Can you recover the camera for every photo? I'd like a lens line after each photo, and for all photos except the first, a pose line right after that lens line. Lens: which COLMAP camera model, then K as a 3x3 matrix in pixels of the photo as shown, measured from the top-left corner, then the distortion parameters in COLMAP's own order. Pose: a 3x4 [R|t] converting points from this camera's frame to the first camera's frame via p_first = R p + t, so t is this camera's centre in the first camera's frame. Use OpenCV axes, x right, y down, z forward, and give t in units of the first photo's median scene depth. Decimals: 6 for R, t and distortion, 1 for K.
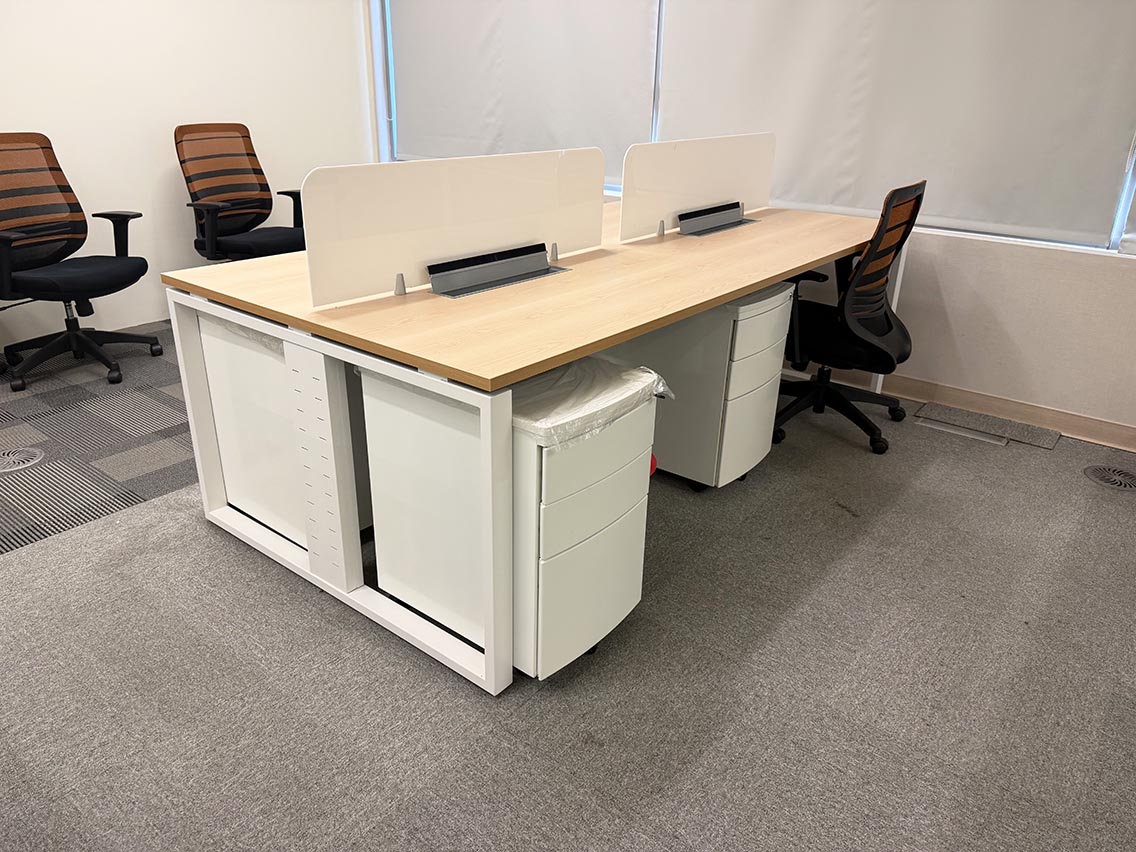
lens RADIAL K [[825.8, 0, 568.0], [0, 825.8, 428.3], [0, 0, 1]] dist [0.003117, 0.001494]
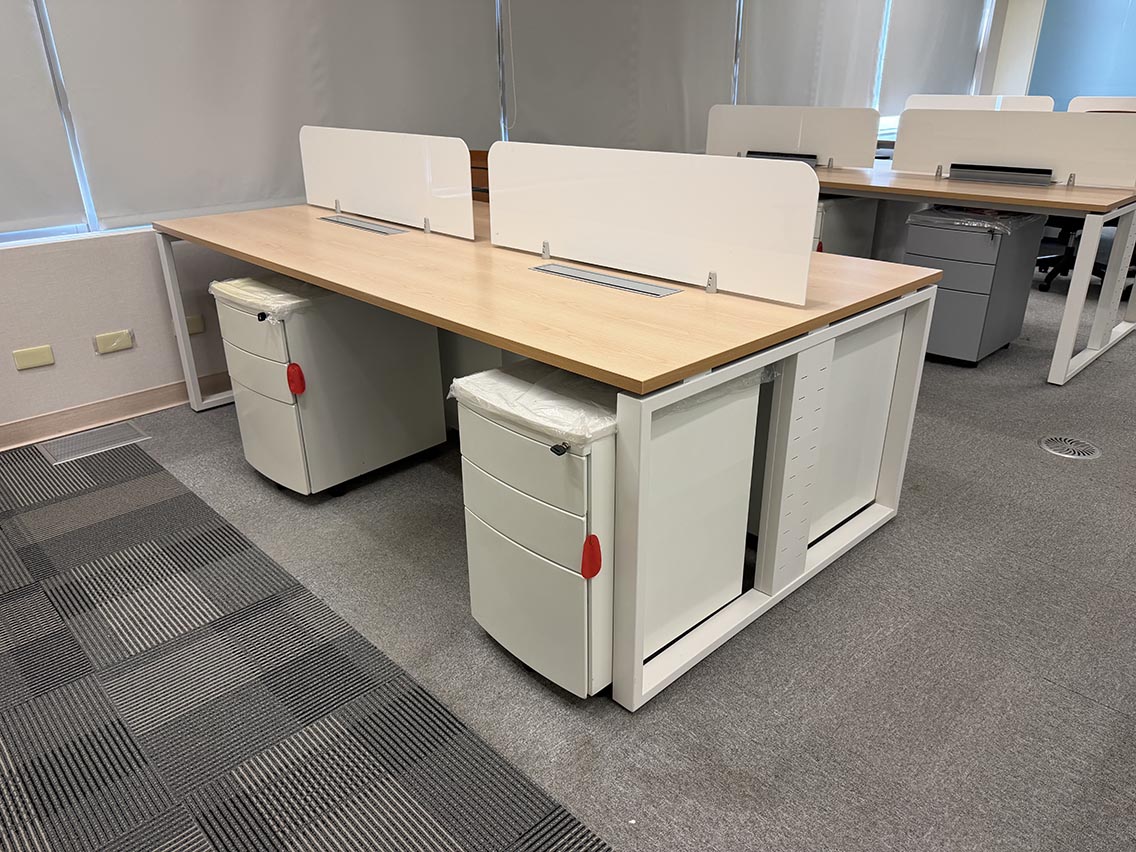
lens RADIAL K [[825.8, 0, 567.9], [0, 825.8, 424.7], [0, 0, 1]] dist [0.003117, 0.001494]
pose [[0.117618, -0.418071, 0.900768, -1.120111], [0.409816, 0.846657, 0.339444, -0.414076], [-0.904553, 0.329225, 0.270915, 0.901346]]
